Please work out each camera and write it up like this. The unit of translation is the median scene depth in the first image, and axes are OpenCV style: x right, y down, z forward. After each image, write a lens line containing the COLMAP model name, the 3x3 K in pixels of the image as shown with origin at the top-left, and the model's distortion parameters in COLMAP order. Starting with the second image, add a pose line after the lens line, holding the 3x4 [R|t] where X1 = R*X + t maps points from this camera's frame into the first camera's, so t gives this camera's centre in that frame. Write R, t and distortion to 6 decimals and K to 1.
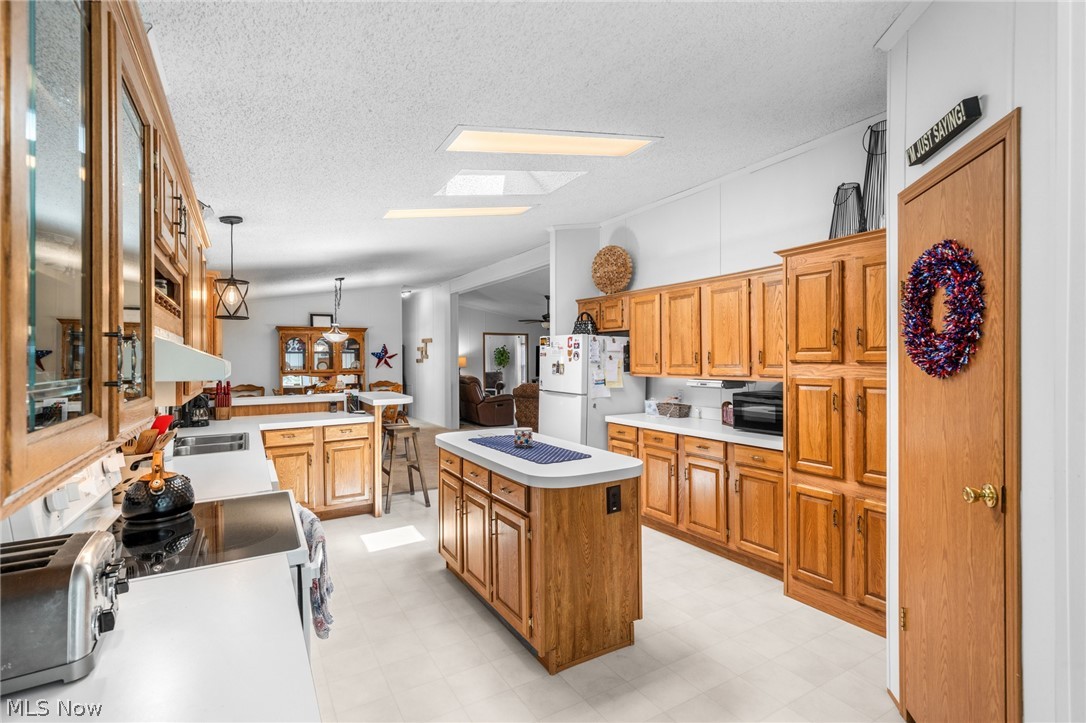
lens RADIAL K [[498.1, 0, 539.7], [0, 498.1, 359.8], [0, 0, 1]] dist [0.003627, 0.001300]
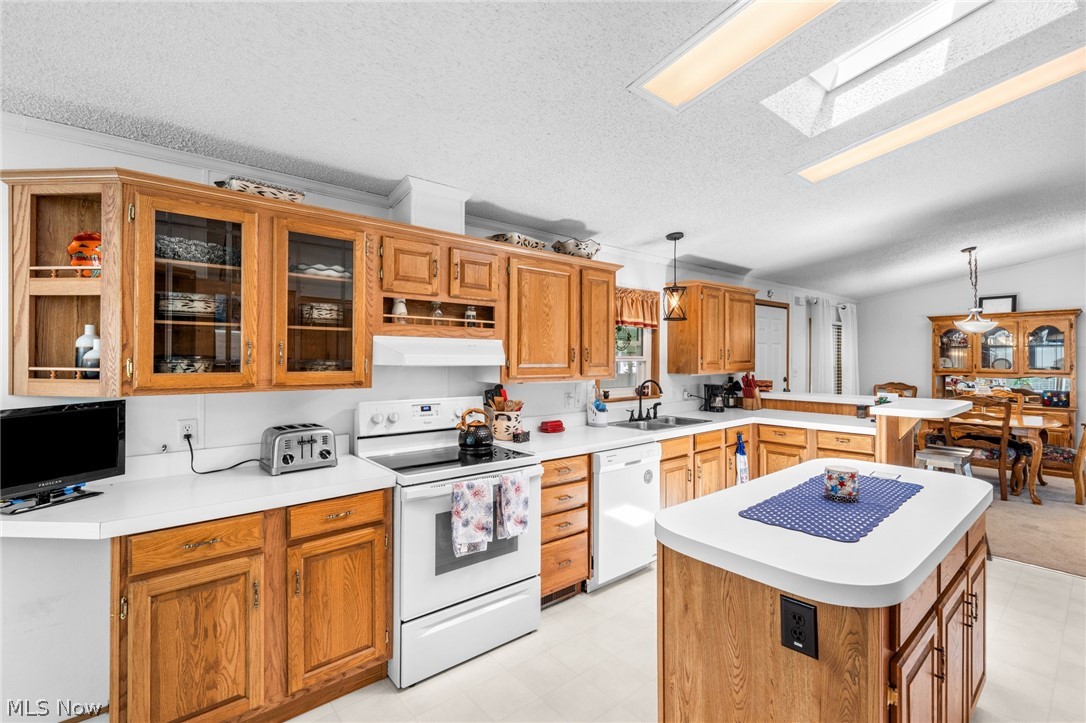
lens RADIAL K [[480.8, 0, 540.0], [0, 480.8, 354.1], [0, 0, 1]] dist [0.001222, 0.001352]
pose [[0.161268, -0.001173, -0.986910, 0.323024], [-0.002843, 0.999995, -0.001654, 0.000204], [0.986907, 0.003073, 0.161263, 0.353994]]
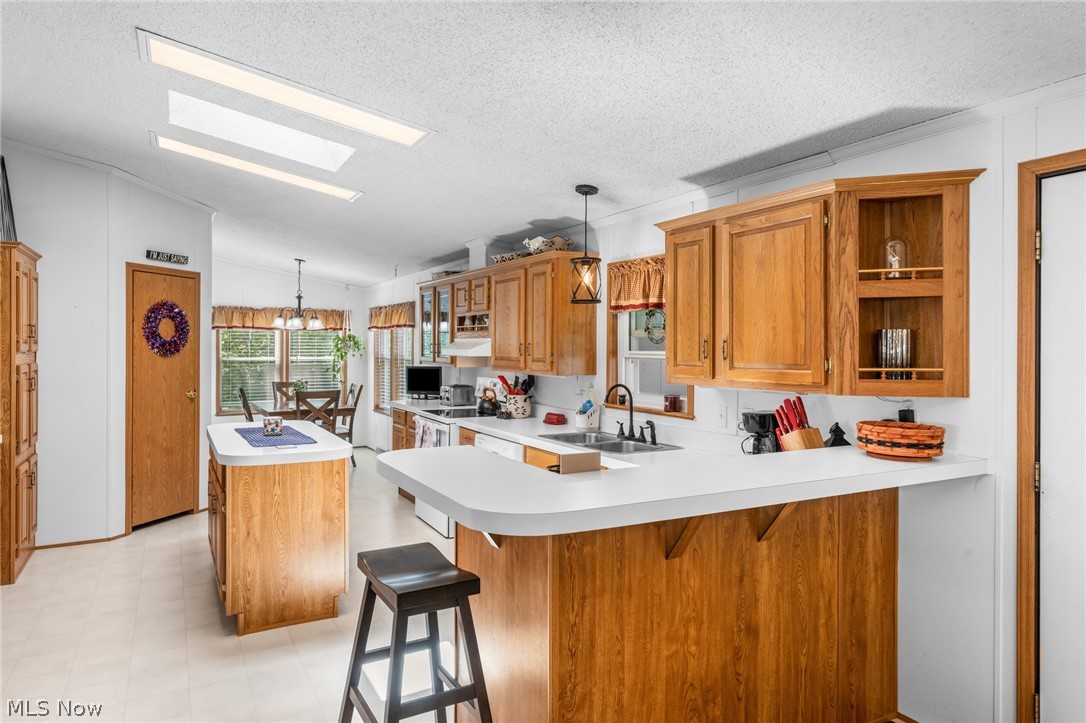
lens RADIAL K [[662.9, 0, 533.3], [0, 662.9, 345.9], [0, 0, 1]] dist [0.003083, -0.001575]
pose [[-0.999438, 0.000518, 0.033511, -0.397094], [0.000513, 1.000000, -0.000174, -0.005078], [-0.033512, -0.000157, -0.999438, 1.532114]]
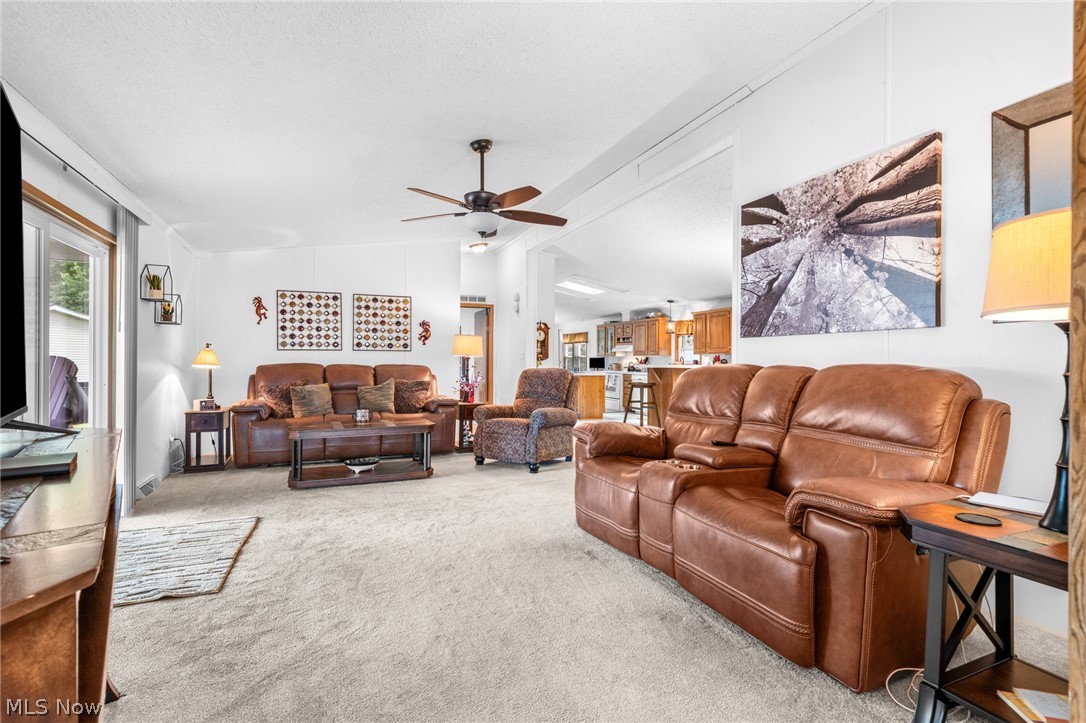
lens RADIAL K [[498.1, 0, 546.2], [0, 498.1, 362.7], [0, 0, 1]] dist [0.003627, 0.001300]
pose [[-0.993476, -0.002255, 0.114017, -0.136007], [-0.002379, 0.999997, -0.000953, 0.075184], [-0.114014, -0.001219, -0.993478, 2.975070]]
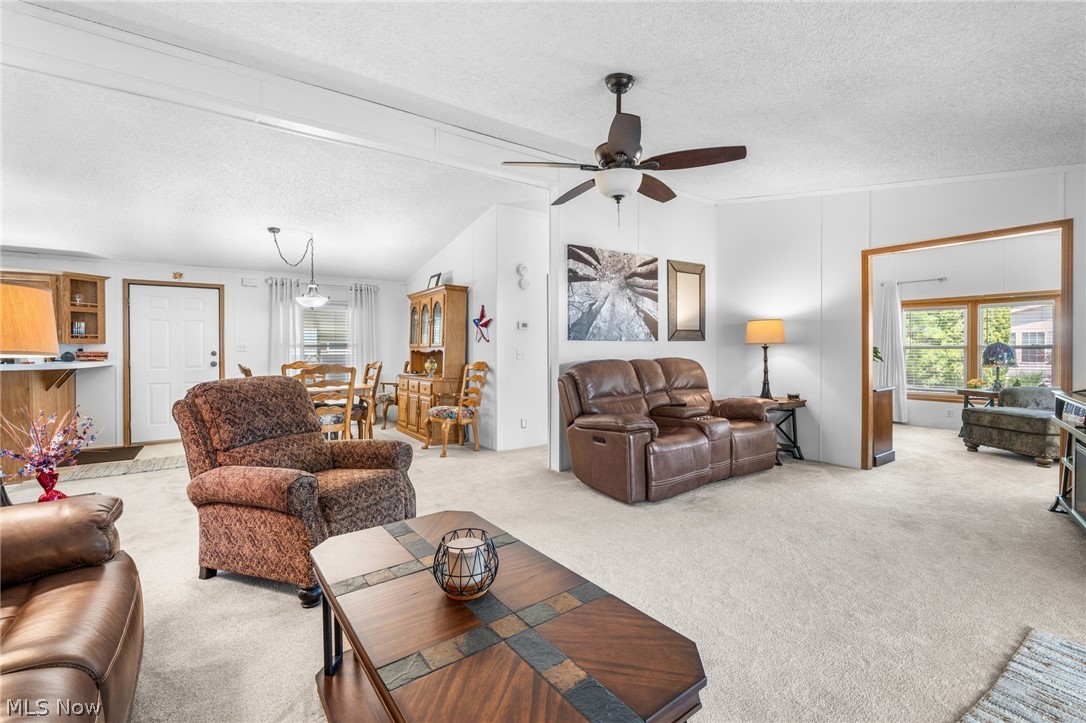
lens RADIAL K [[480.8, 0, 539.7], [0, 480.8, 354.2], [0, 0, 1]] dist [0.001222, 0.001352]
pose [[0.084185, 0.014283, -0.996348, 0.653548], [0.004683, 0.999881, 0.014730, 0.050358], [0.996439, -0.005906, 0.084108, 2.042641]]
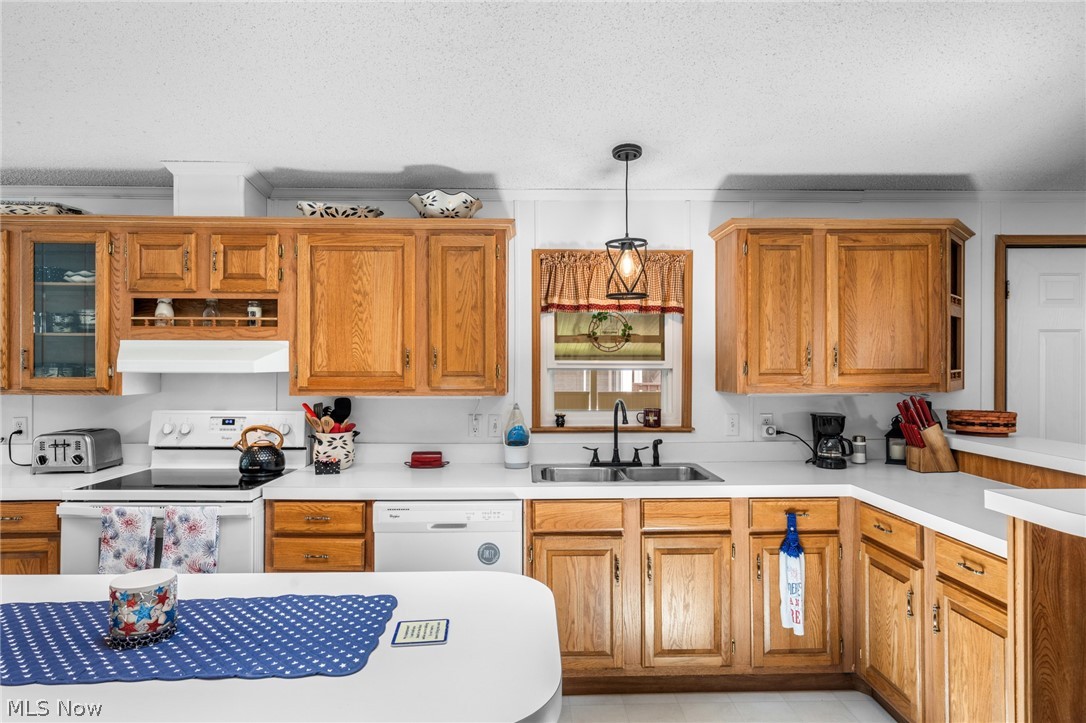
lens RADIAL K [[603.8, 0, 545.6], [0, 603.8, 365.4], [0, 0, 1]] dist [0.002780, 0.001836]
pose [[-0.492936, 0.006334, -0.870042, 0.111825], [0.002432, 0.999980, 0.005902, 0.003012], [0.870062, 0.000793, -0.492942, 0.926096]]
